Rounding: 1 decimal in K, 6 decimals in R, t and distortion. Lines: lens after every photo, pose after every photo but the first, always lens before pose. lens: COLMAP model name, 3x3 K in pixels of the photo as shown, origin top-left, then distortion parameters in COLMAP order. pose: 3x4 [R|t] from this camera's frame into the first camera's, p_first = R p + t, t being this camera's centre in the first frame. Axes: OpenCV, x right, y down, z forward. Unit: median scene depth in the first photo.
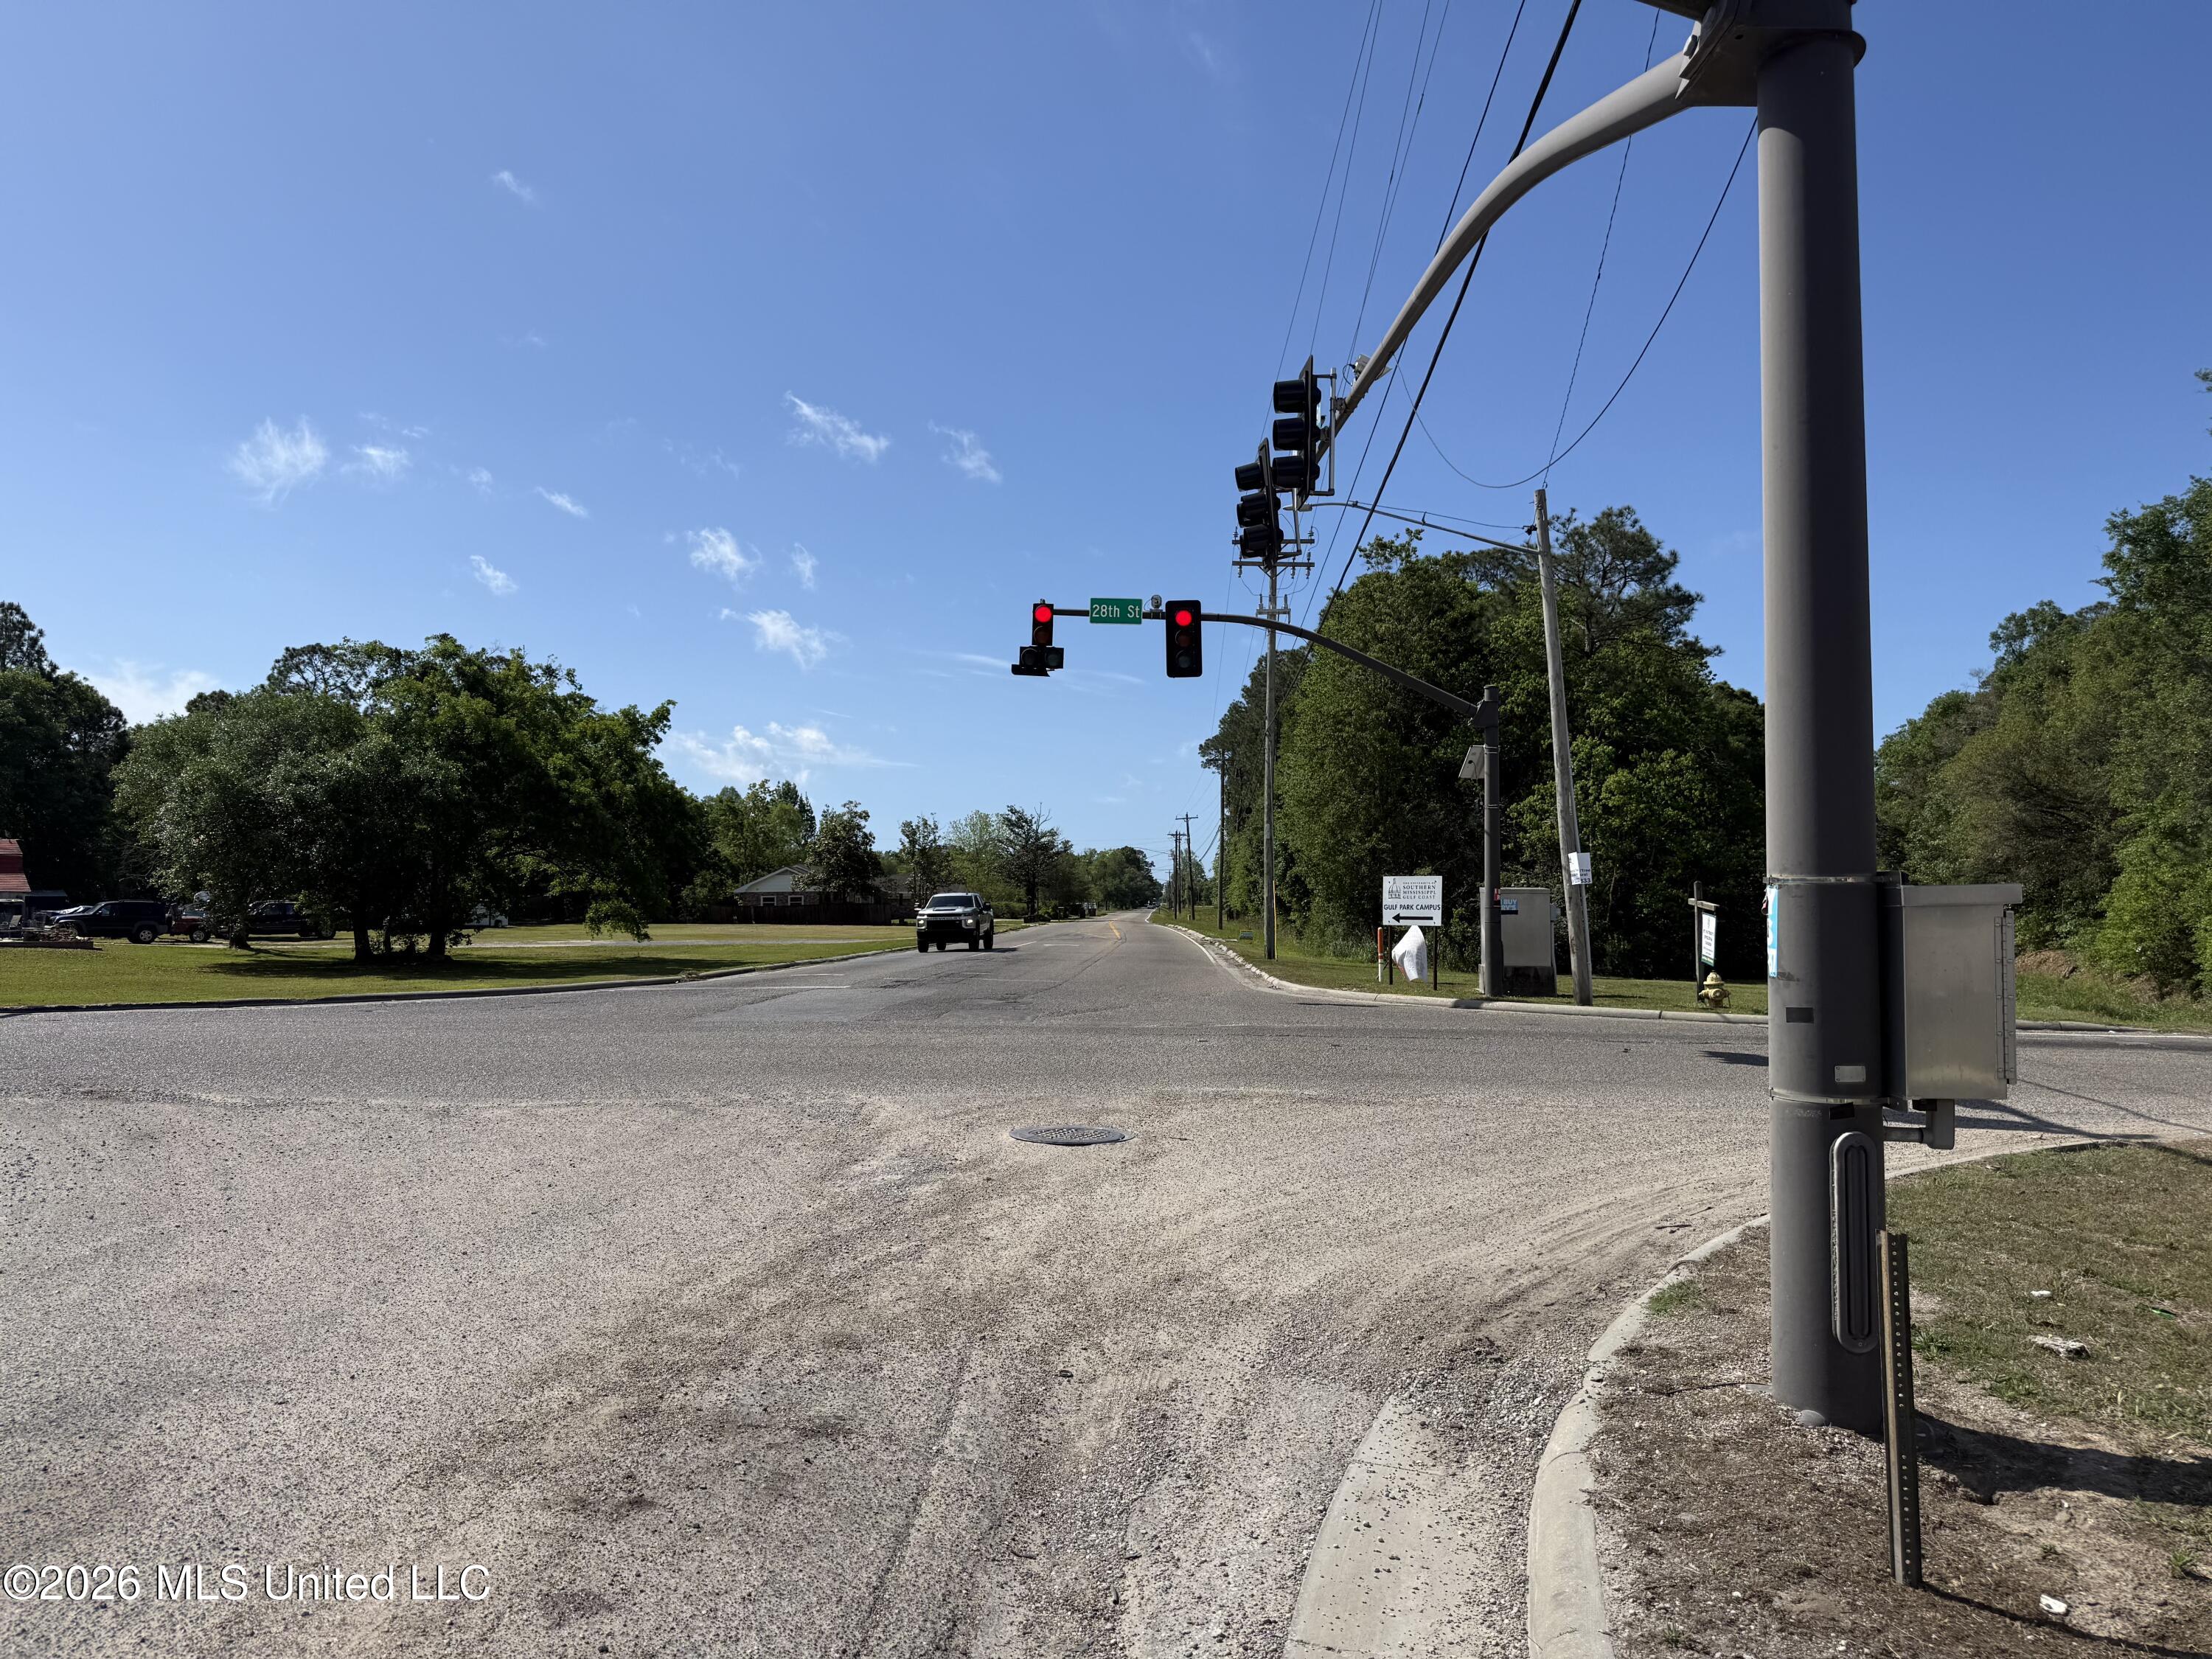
lens RADIAL K [[1494.6, 0, 1113.5], [0, 1494.6, 825.0], [0, 0, 1]] dist [0.066604, -0.127235]
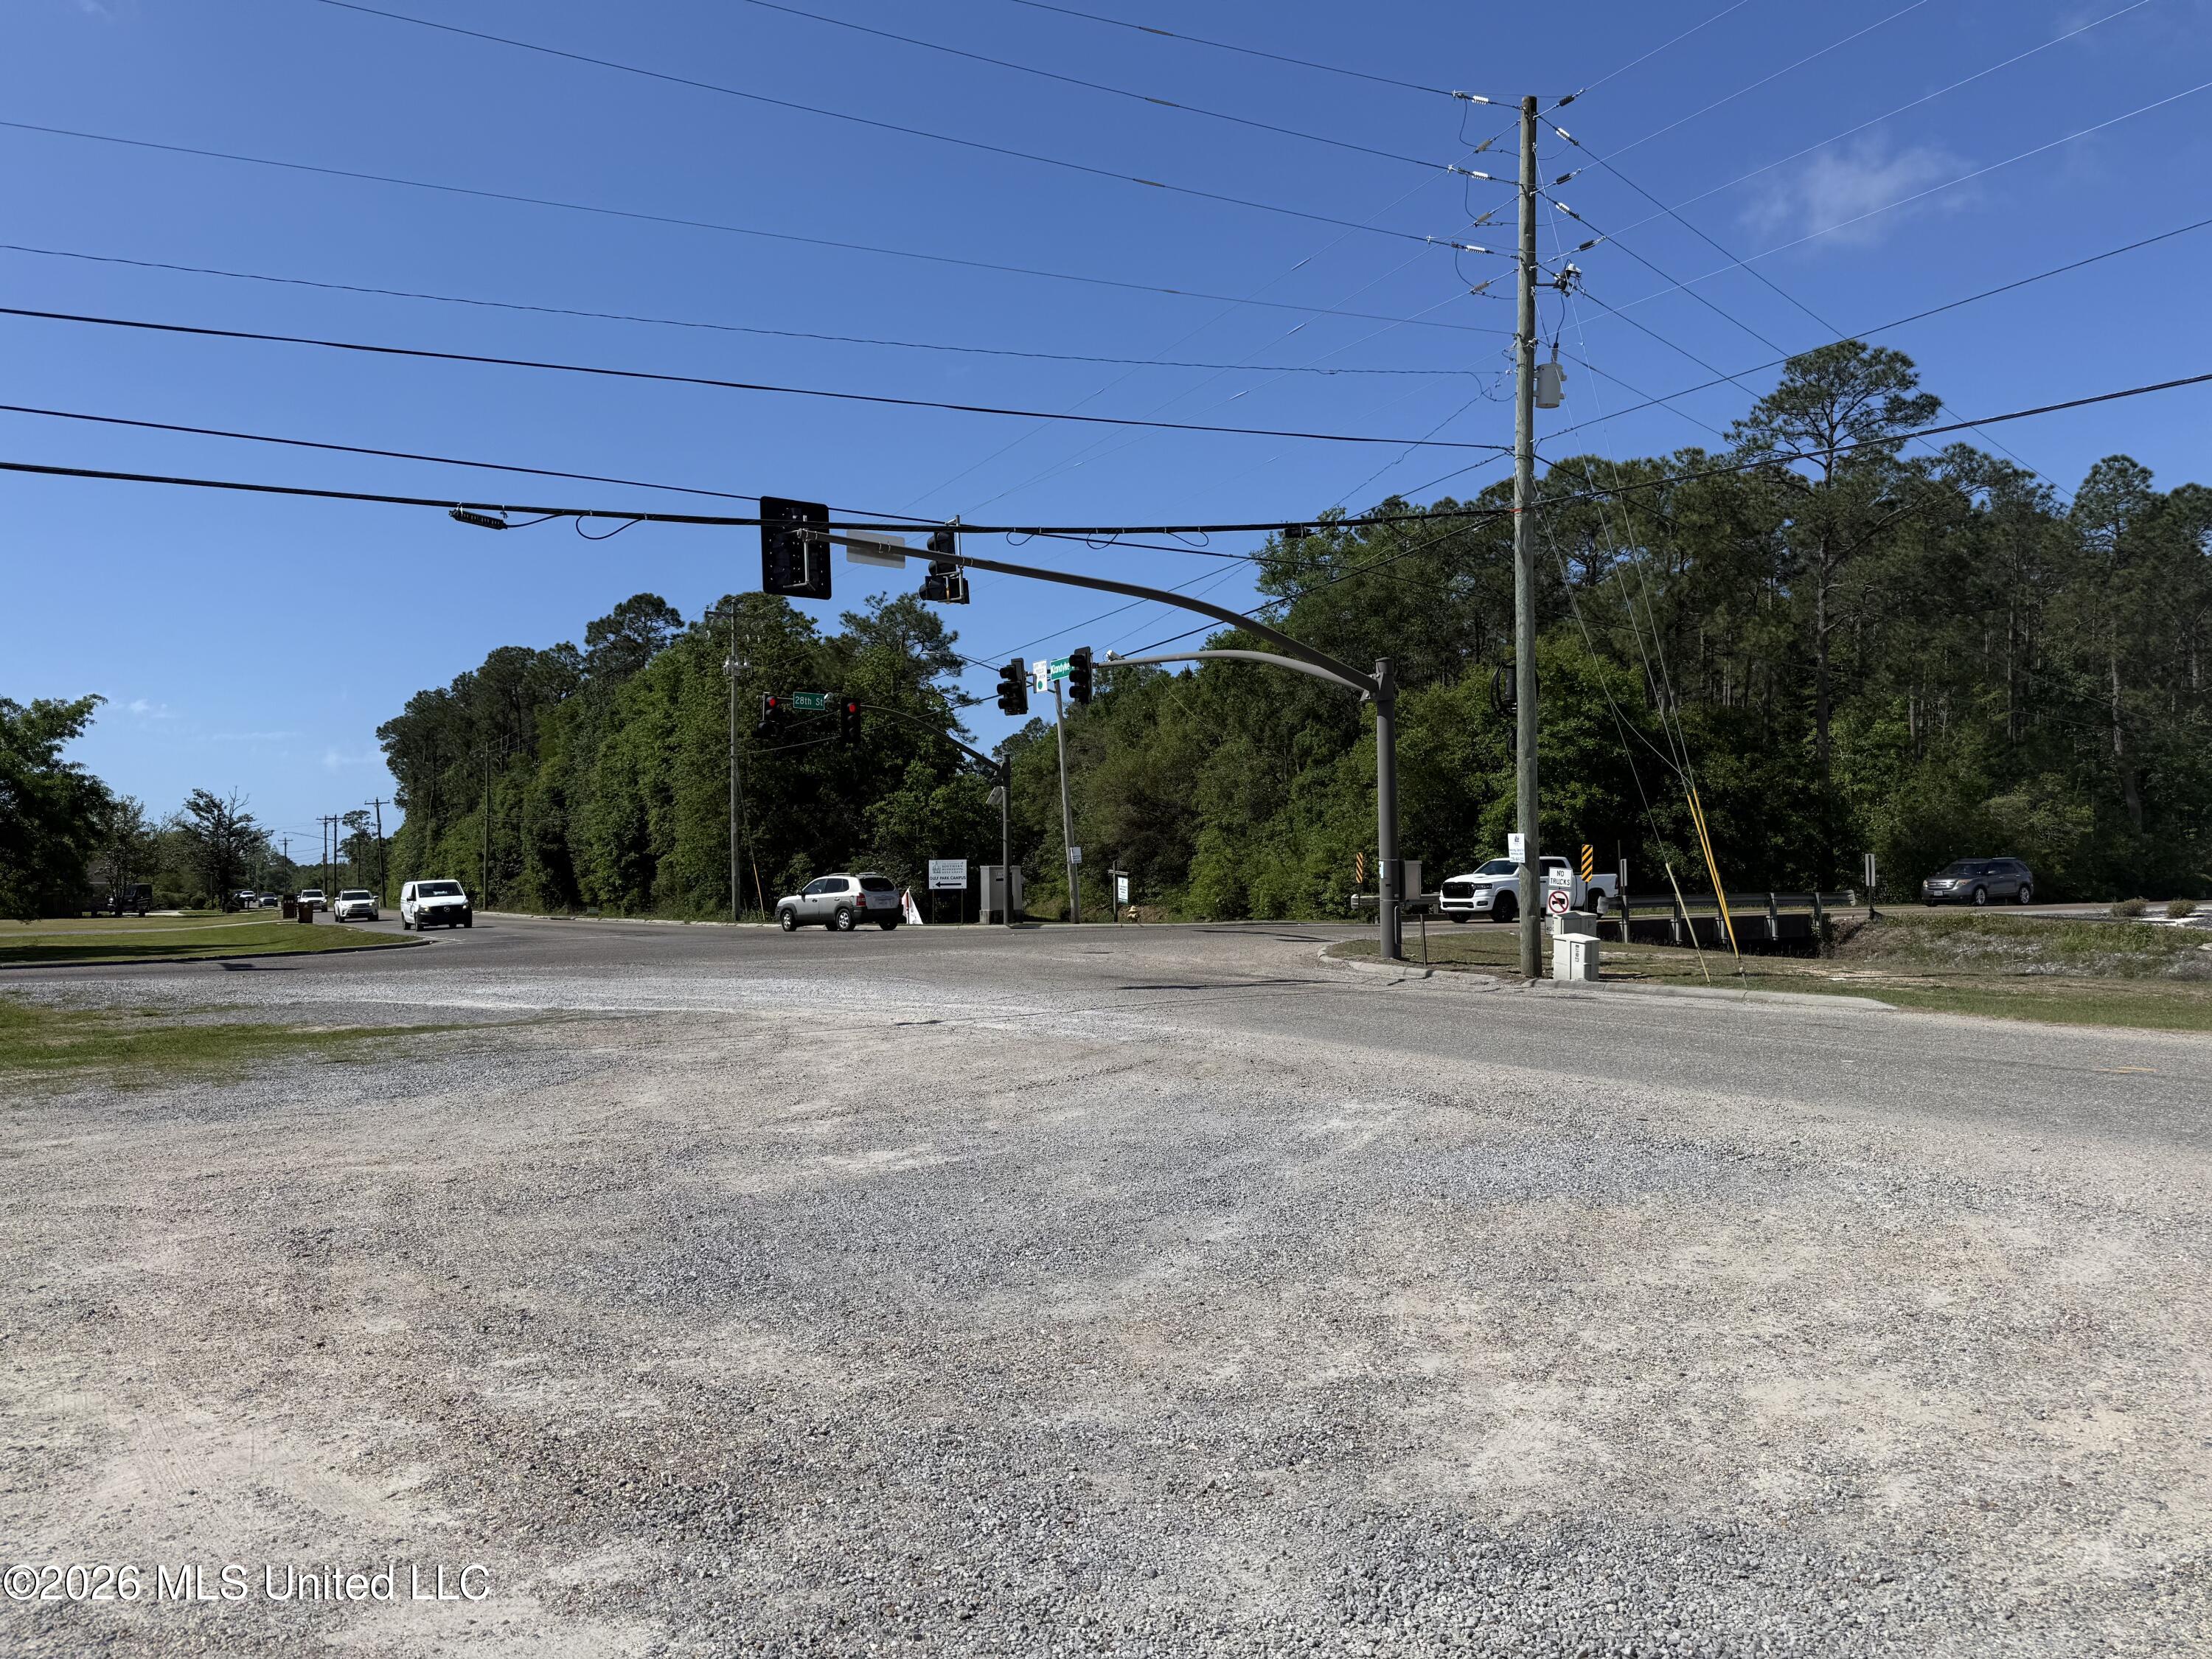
lens RADIAL K [[1514.5, 0, 1099.0], [0, 1514.5, 834.7], [0, 0, 1]] dist [0.003037, -0.061248]
pose [[0.829409, 0.000018, 0.558641, -0.305629], [-0.010693, 0.999817, 0.015844, -0.011788], [-0.558539, -0.019115, 0.829258, -0.262990]]
